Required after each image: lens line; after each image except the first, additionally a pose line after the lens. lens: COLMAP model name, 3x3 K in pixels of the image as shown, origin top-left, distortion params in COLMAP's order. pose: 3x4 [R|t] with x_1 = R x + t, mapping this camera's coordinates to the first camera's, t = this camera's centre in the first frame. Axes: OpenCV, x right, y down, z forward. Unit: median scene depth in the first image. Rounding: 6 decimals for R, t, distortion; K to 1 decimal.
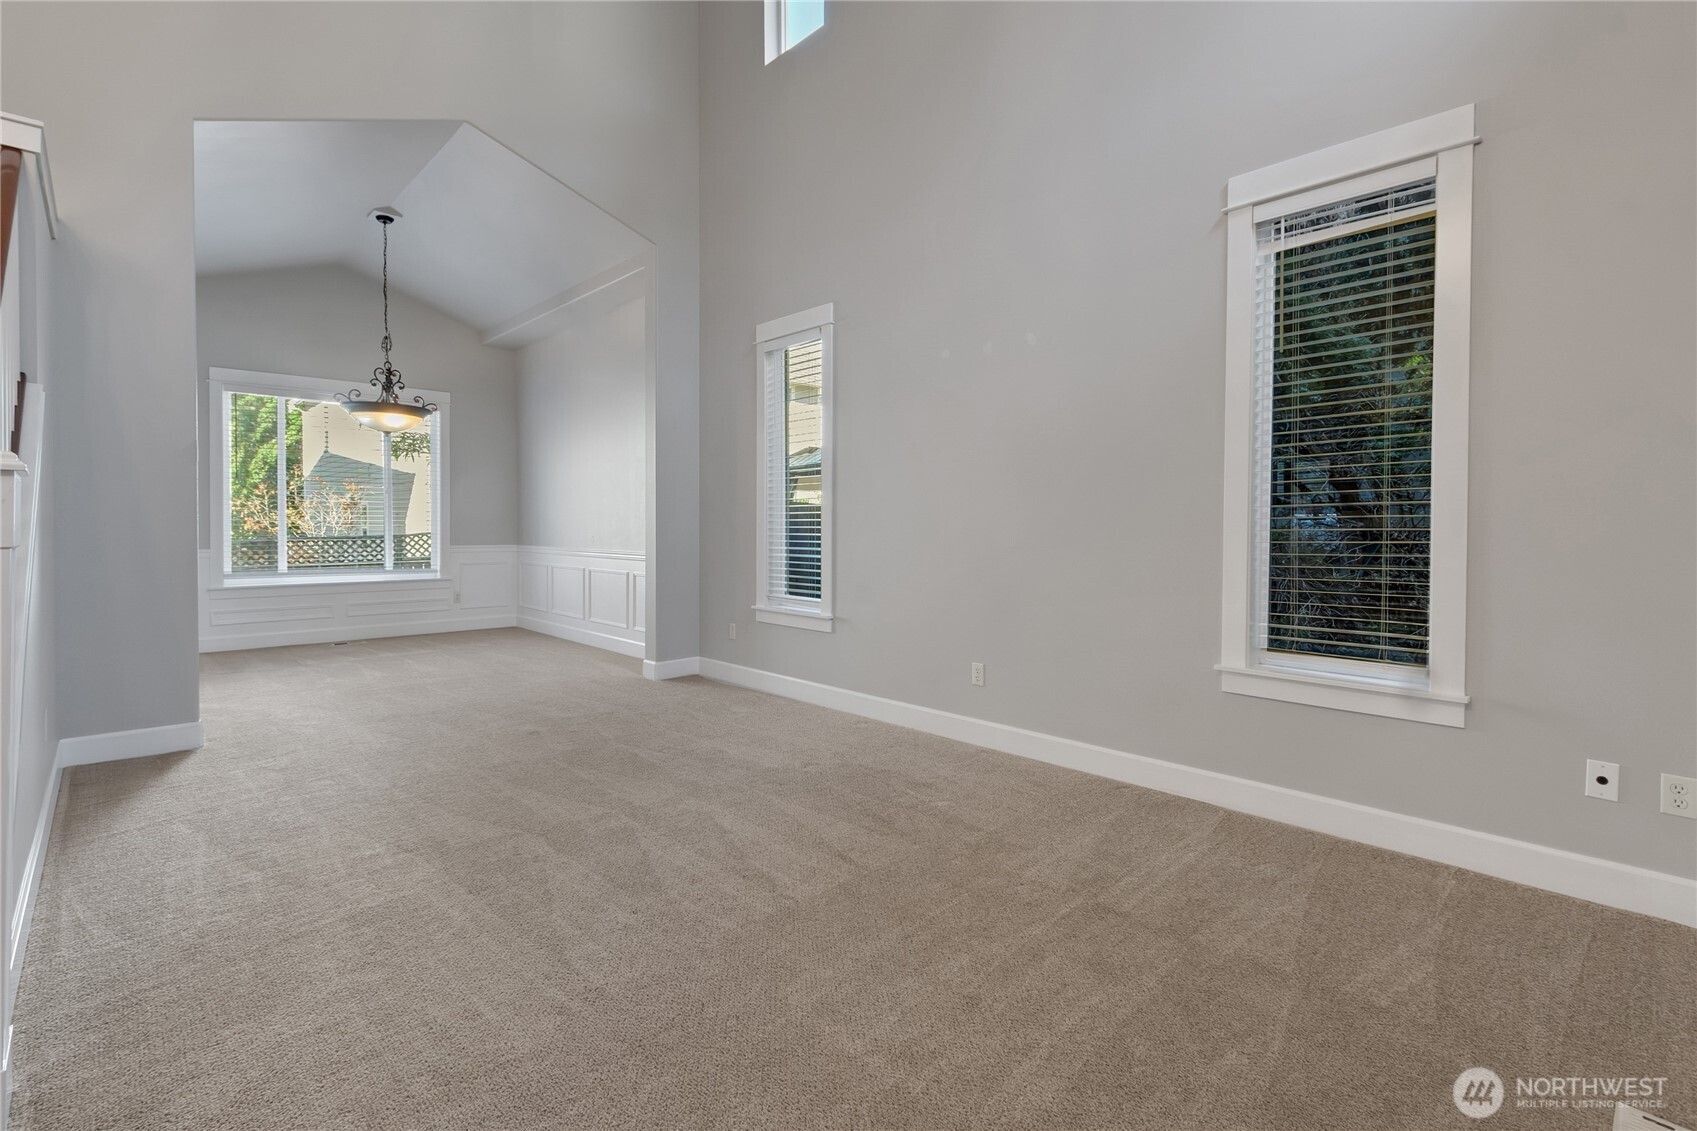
lens RADIAL K [[794.2, 0, 845.7], [0, 794.2, 540.7], [0, 0, 1]] dist [-0.005347, -0.001105]
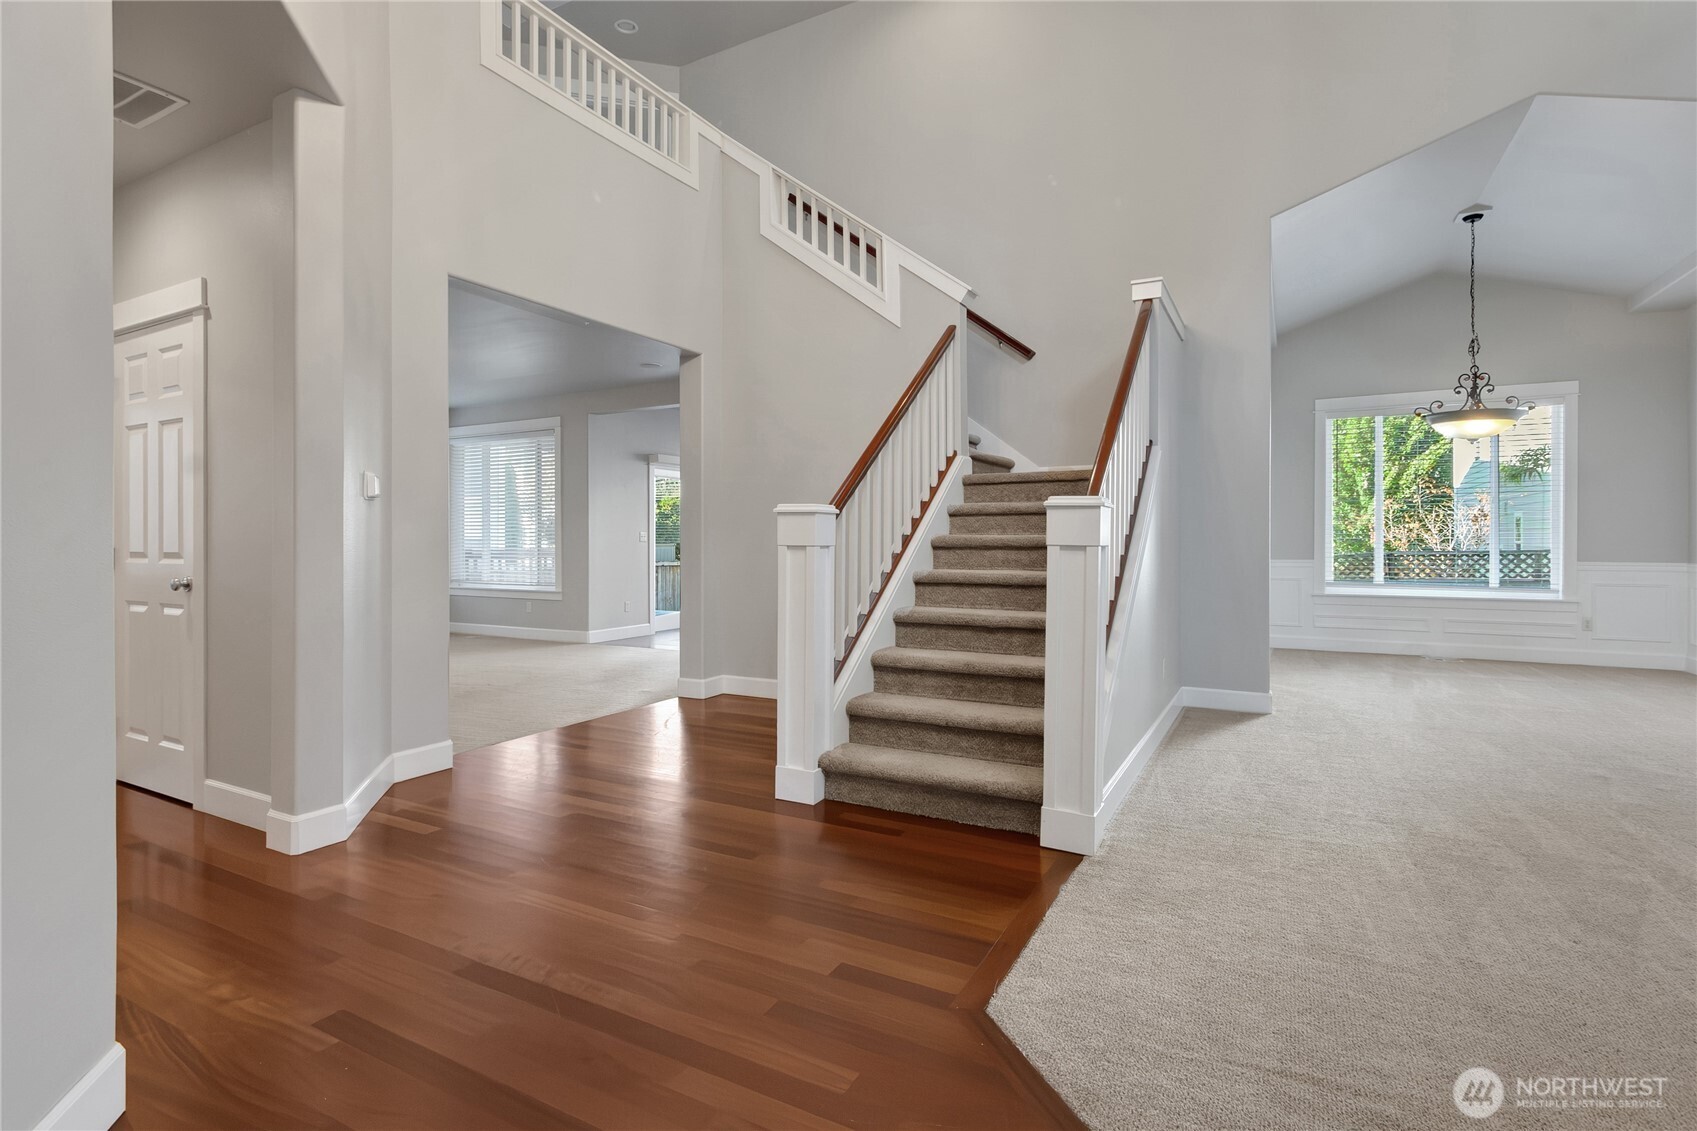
lens RADIAL K [[811.5, 0, 838.7], [0, 811.5, 543.4], [0, 0, 1]] dist [0.029963, 0.000071]
pose [[0.331537, 0.003389, -0.943436, 0.111646], [-0.017358, 0.999846, -0.002508, 0.003428], [0.943282, 0.017208, 0.331545, -0.048977]]
